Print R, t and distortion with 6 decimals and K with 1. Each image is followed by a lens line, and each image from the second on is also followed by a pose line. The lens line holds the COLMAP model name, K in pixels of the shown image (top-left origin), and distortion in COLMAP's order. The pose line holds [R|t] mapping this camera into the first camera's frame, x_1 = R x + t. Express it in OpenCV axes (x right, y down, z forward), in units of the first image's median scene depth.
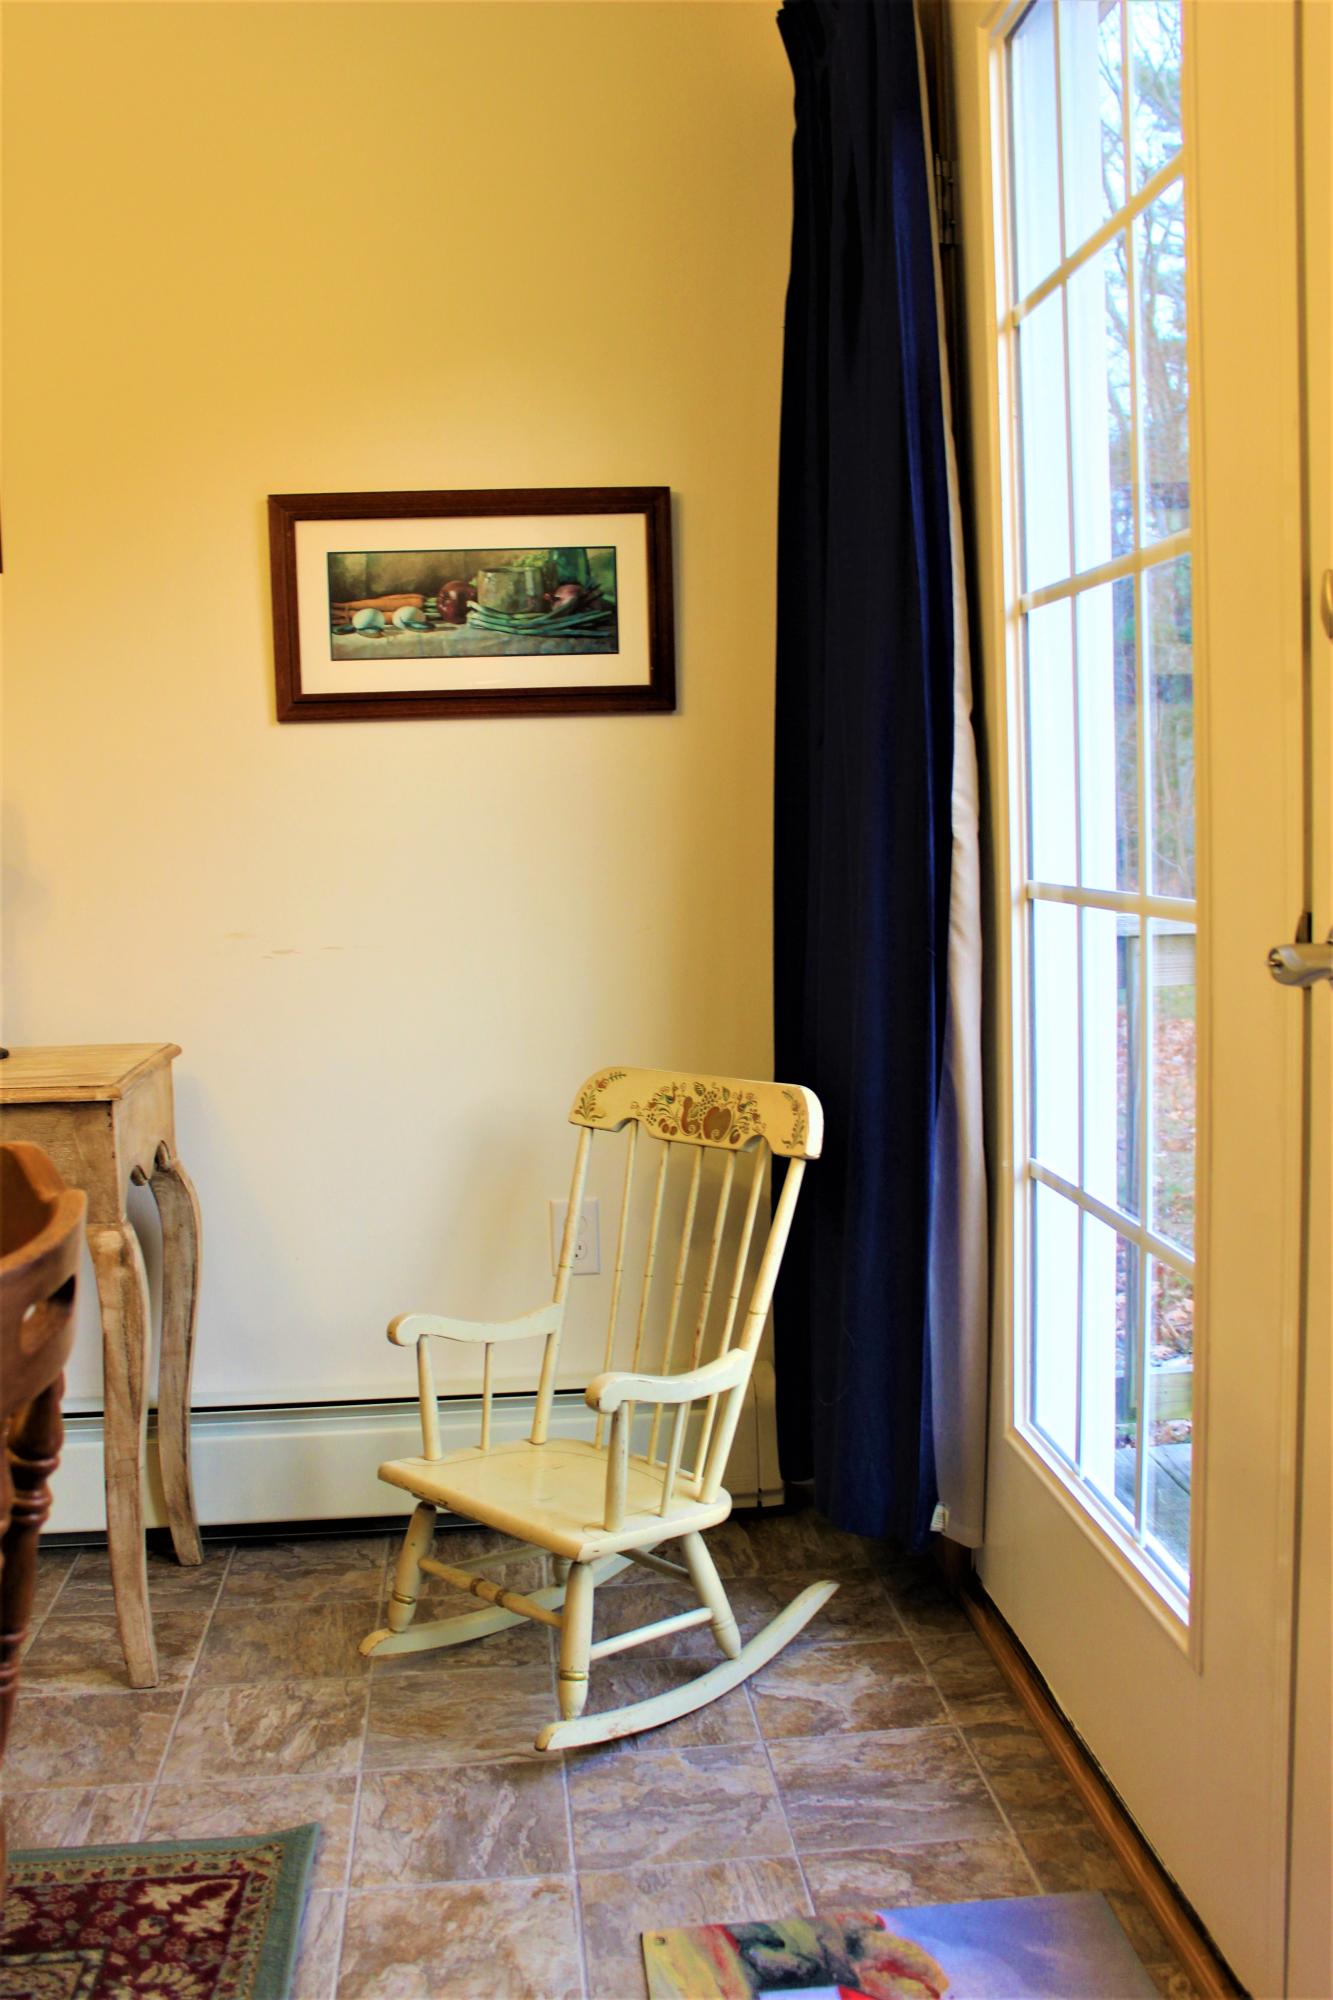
lens RADIAL K [[1786.3, 0, 669.4], [0, 1786.3, 987.1], [0, 0, 1]] dist [-0.111792, 0.003298]
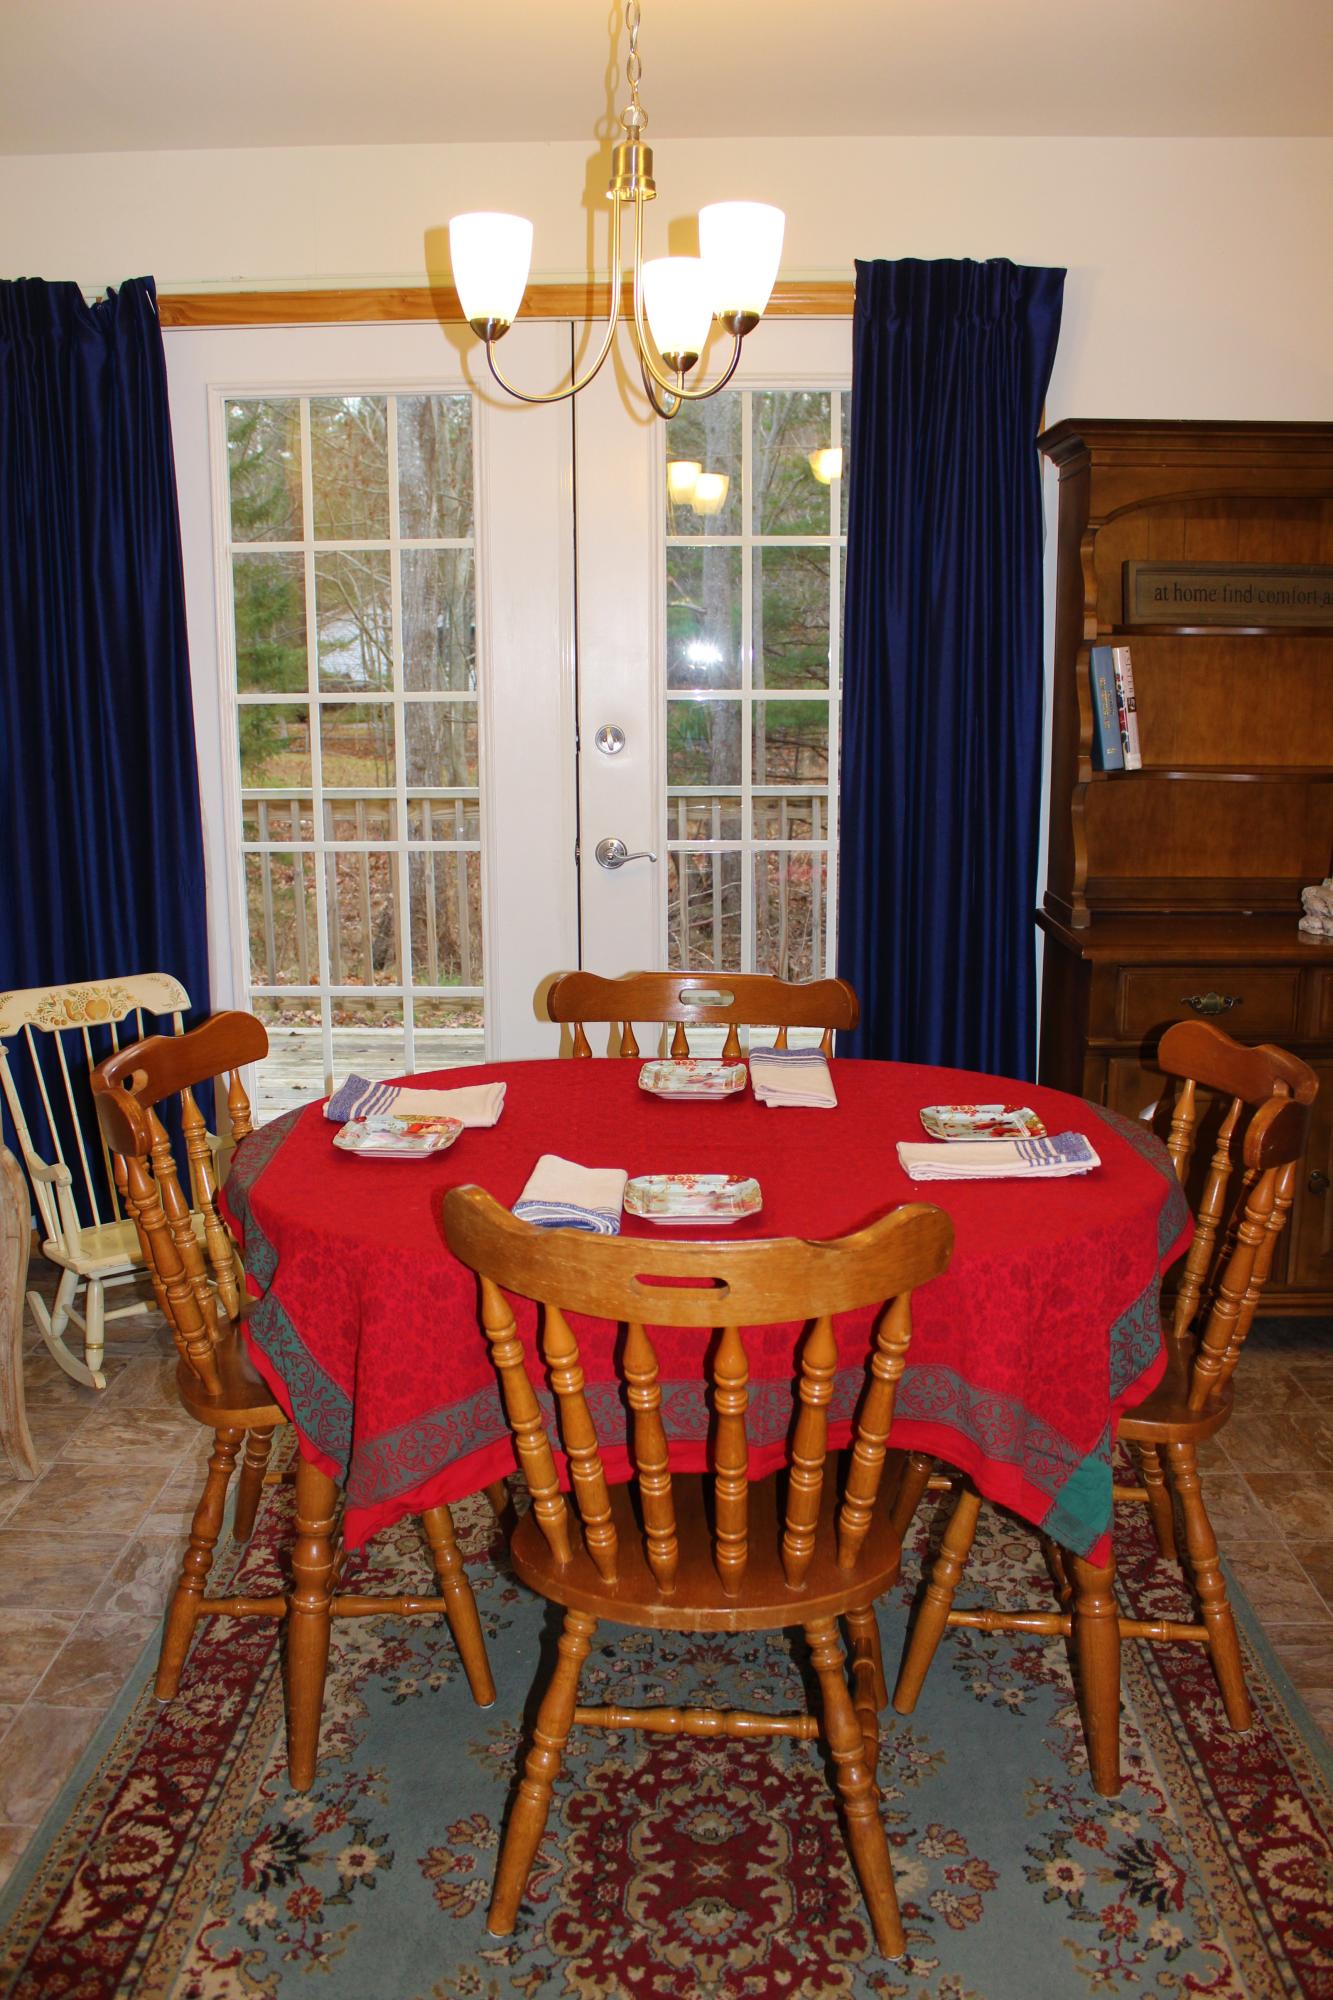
lens RADIAL K [[1662.3, 0, 674.6], [0, 1662.3, 989.4], [0, 0, 1]] dist [-0.160771, 0.136861]
pose [[0.112656, -0.161706, 0.980388, -1.225490], [0.100015, 0.983503, 0.150727, -0.101132], [-0.988588, 0.081074, 0.126971, 0.262173]]
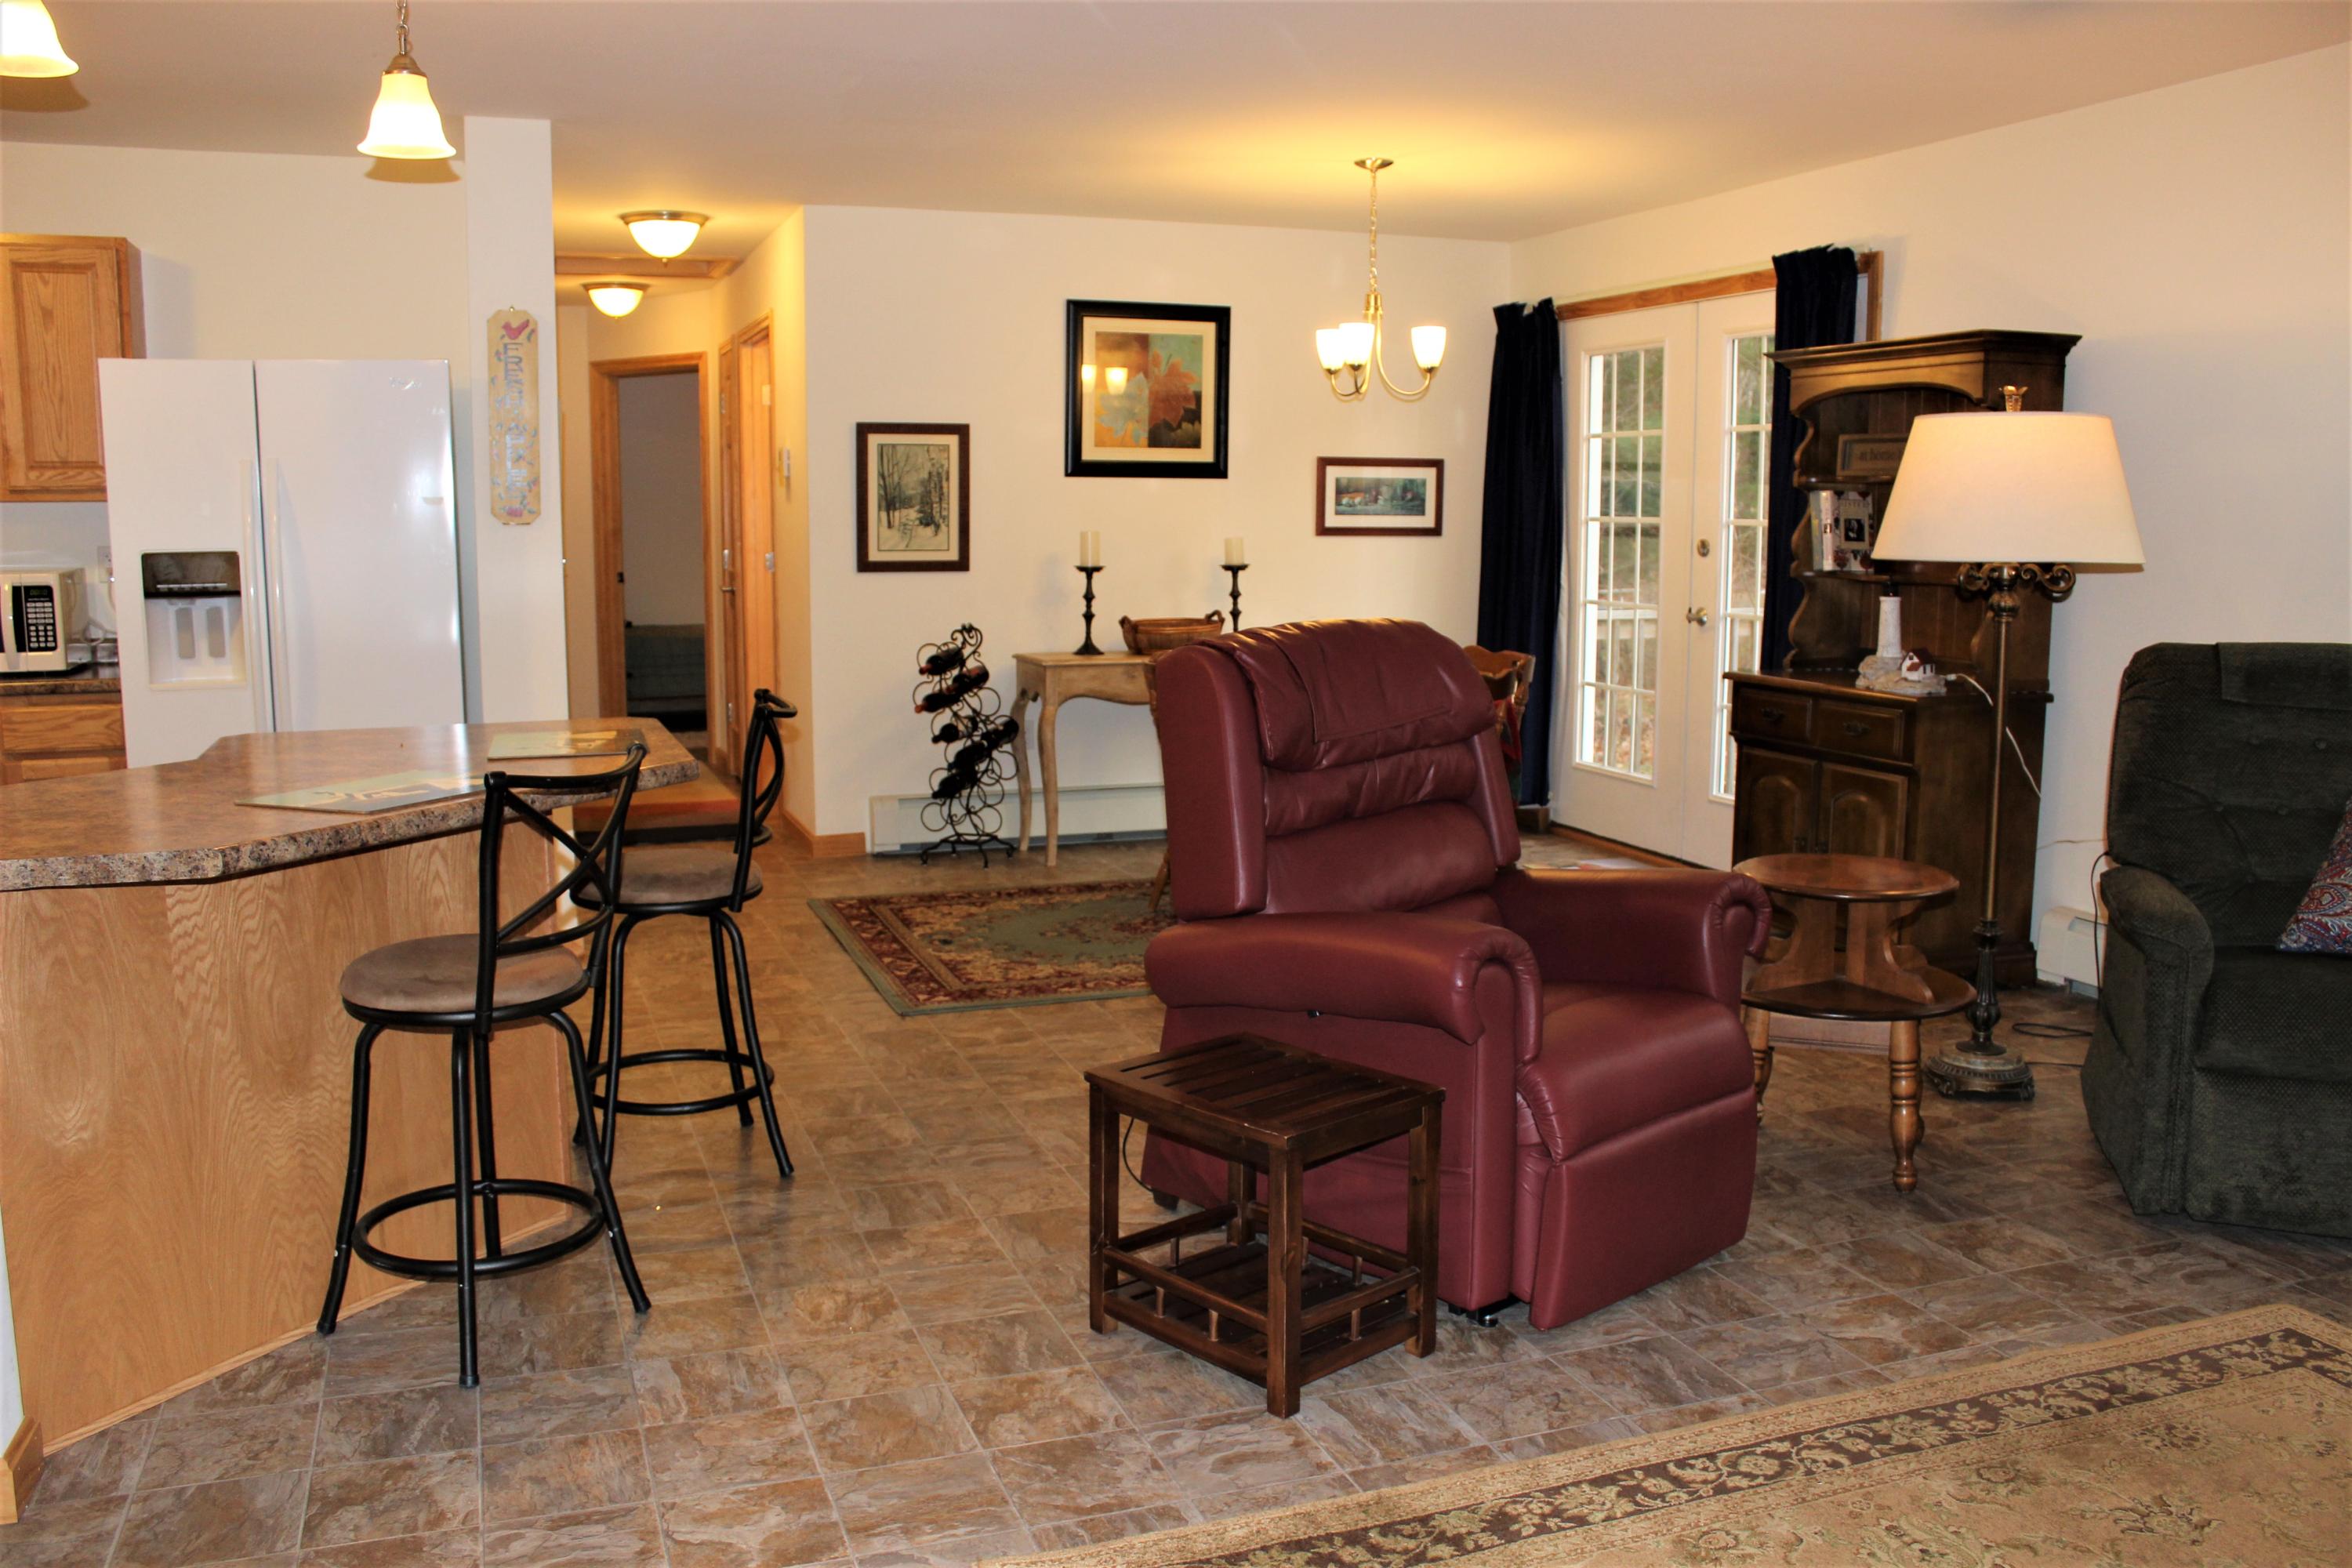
lens RADIAL K [[1954.9, 0, 1198.4], [0, 1954.9, 780.9], [0, 0, 1]] dist [-0.160771, 0.136861]
pose [[0.963818, -0.003450, 0.266538, -1.241507], [-0.005842, 0.999403, 0.034059, 0.139410], [-0.266497, -0.034383, 0.963222, -1.985151]]
